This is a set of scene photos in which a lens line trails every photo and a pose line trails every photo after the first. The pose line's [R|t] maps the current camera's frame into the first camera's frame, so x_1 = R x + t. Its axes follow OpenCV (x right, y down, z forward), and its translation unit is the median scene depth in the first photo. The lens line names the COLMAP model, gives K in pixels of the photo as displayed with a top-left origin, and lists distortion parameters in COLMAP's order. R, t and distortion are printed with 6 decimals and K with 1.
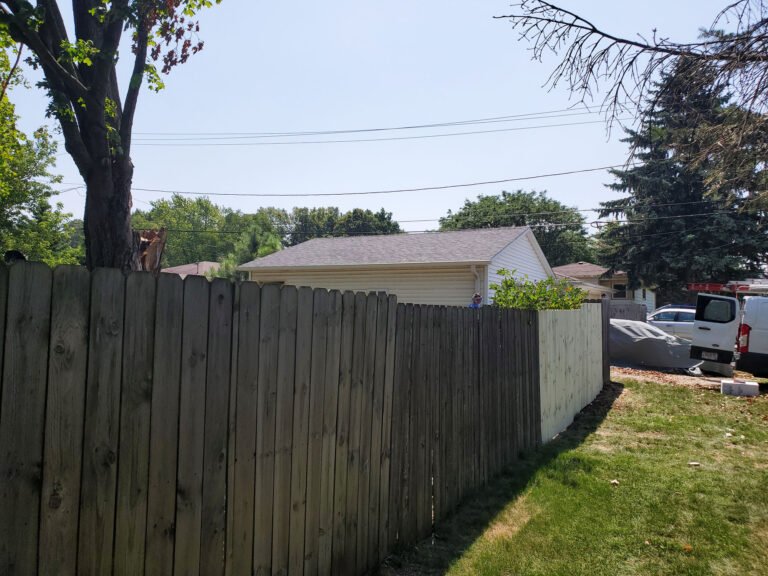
lens RADIAL K [[616.4, 0, 384.0], [0, 616.4, 288.0], [0, 0, 1]] dist [-0.000790, 0.005171]
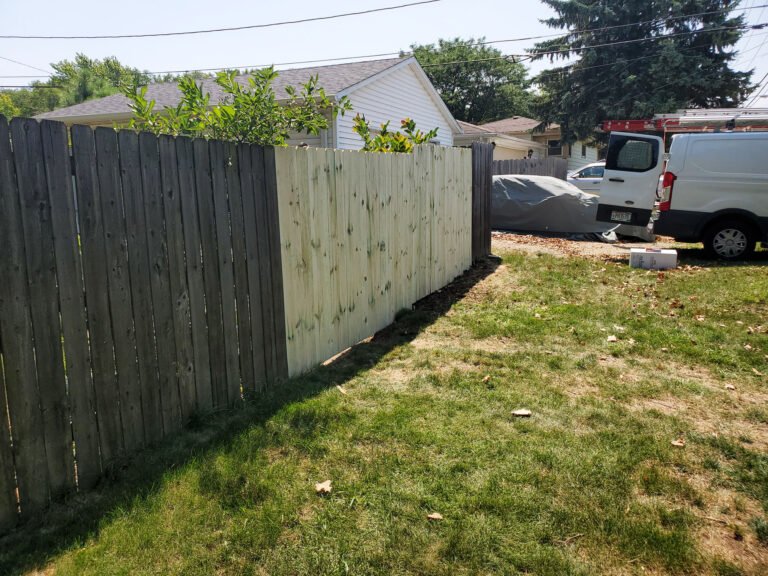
lens RADIAL K [[599.0, 0, 384.0], [0, 599.0, 288.0], [0, 0, 1]] dist [0.010655, 0.009440]
pose [[0.997897, -0.042429, 0.049008, 0.190574], [0.031182, 0.977008, 0.210909, 0.029933], [-0.056830, -0.208937, 0.976276, 0.267592]]
